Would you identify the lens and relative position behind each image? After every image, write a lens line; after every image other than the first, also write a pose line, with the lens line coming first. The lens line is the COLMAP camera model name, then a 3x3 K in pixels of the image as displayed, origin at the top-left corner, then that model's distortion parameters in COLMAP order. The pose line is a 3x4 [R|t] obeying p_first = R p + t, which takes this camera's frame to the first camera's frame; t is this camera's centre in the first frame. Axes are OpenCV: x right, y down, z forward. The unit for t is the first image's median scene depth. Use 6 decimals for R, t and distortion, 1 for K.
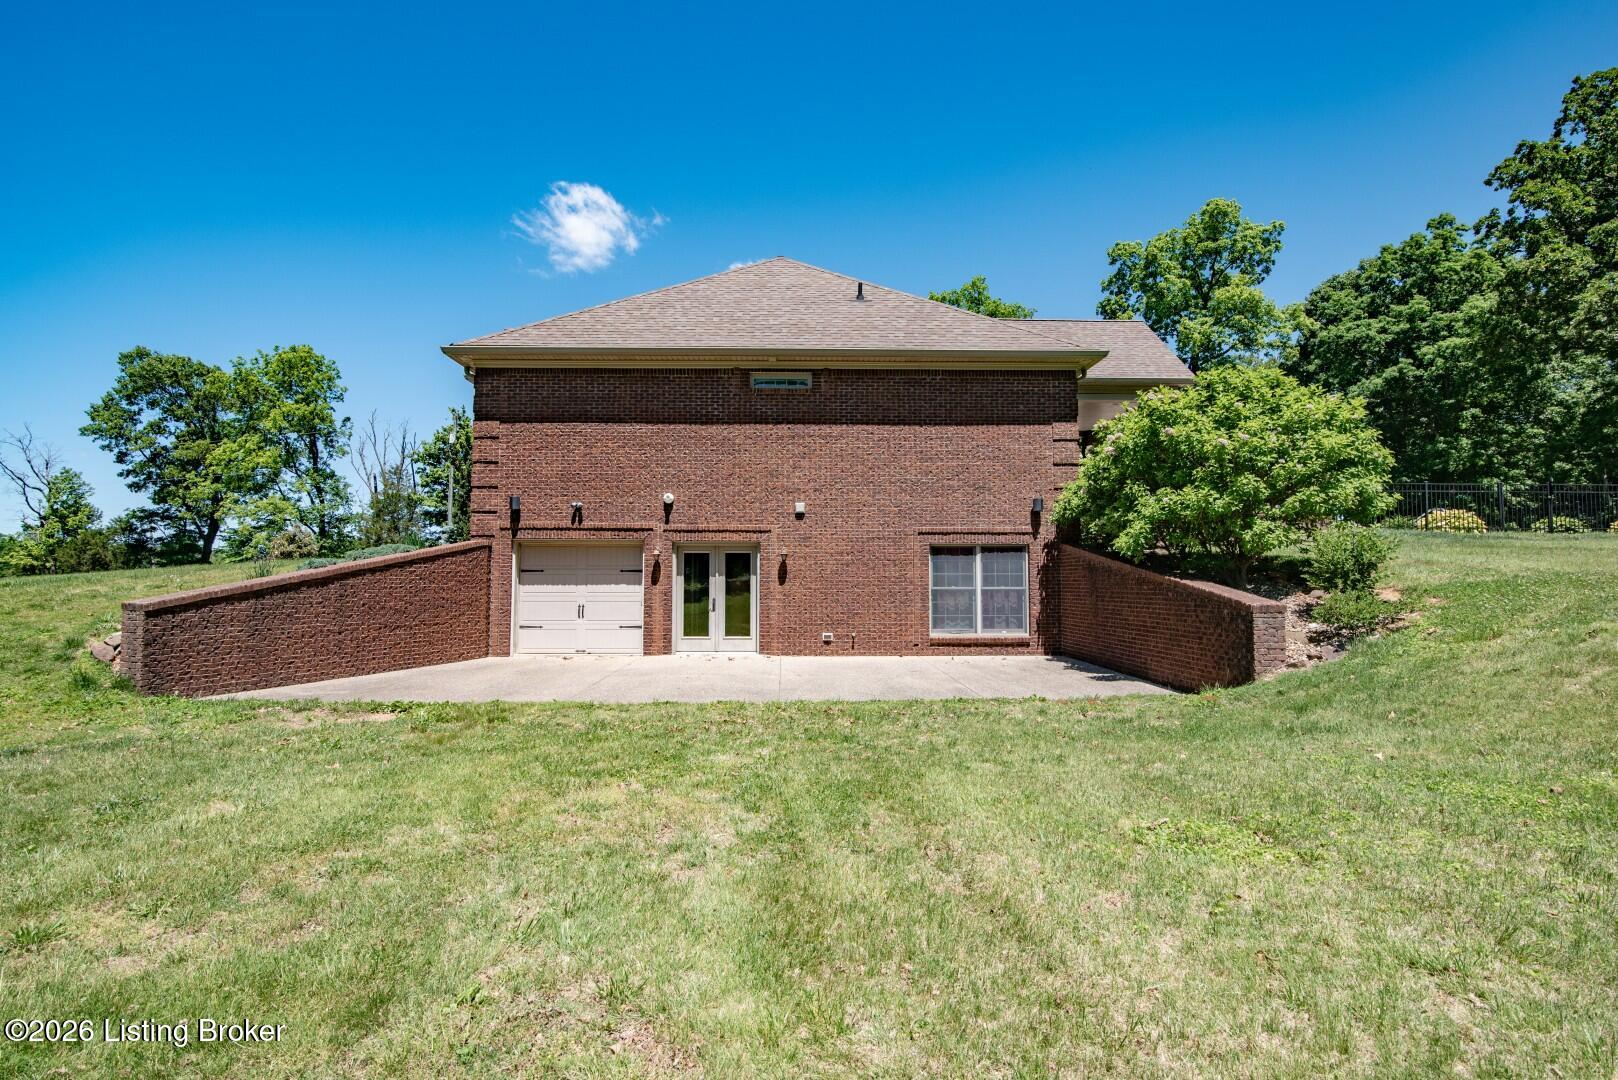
lens RADIAL K [[821.7, 0, 809.0], [0, 821.7, 540.0], [0, 0, 1]] dist [-0.018628, -0.000034]
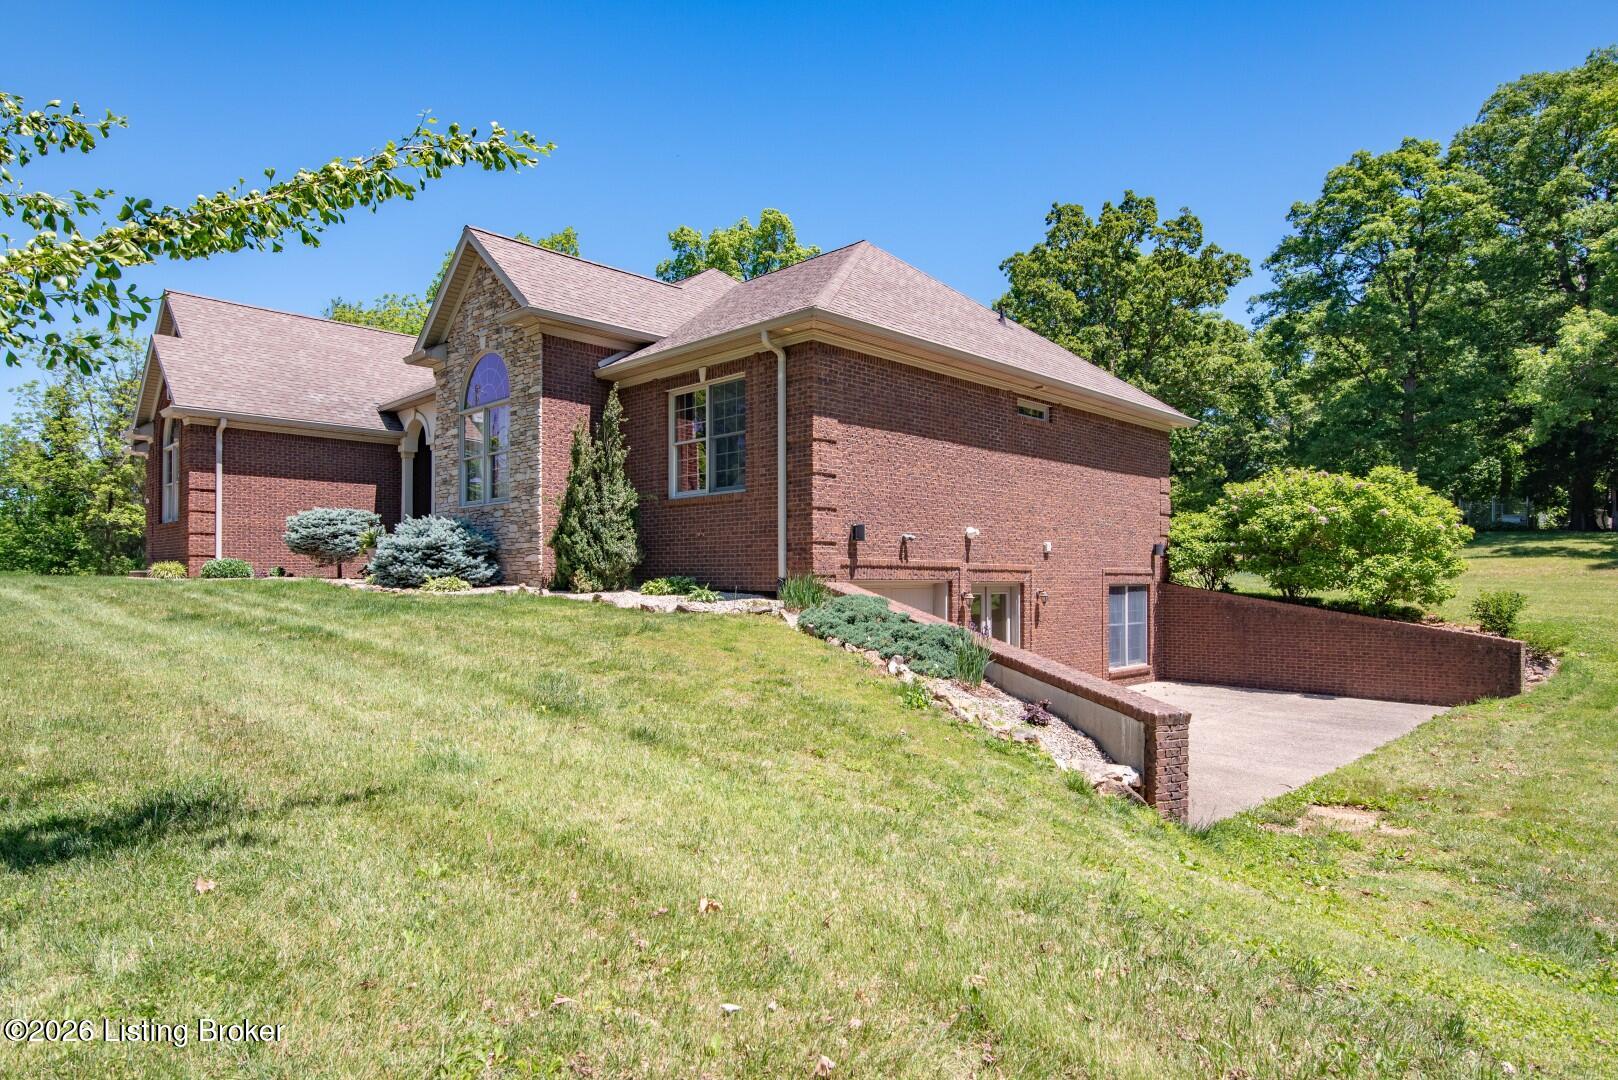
lens RADIAL K [[970.7, 0, 809.0], [0, 970.7, 540.0], [0, 0, 1]] dist [0.000526, 0.000108]
pose [[0.708217, 0.029422, 0.705381, -1.007284], [-0.036624, 0.999317, -0.004912, -0.031687], [-0.705044, -0.022355, 0.708811, 0.394710]]
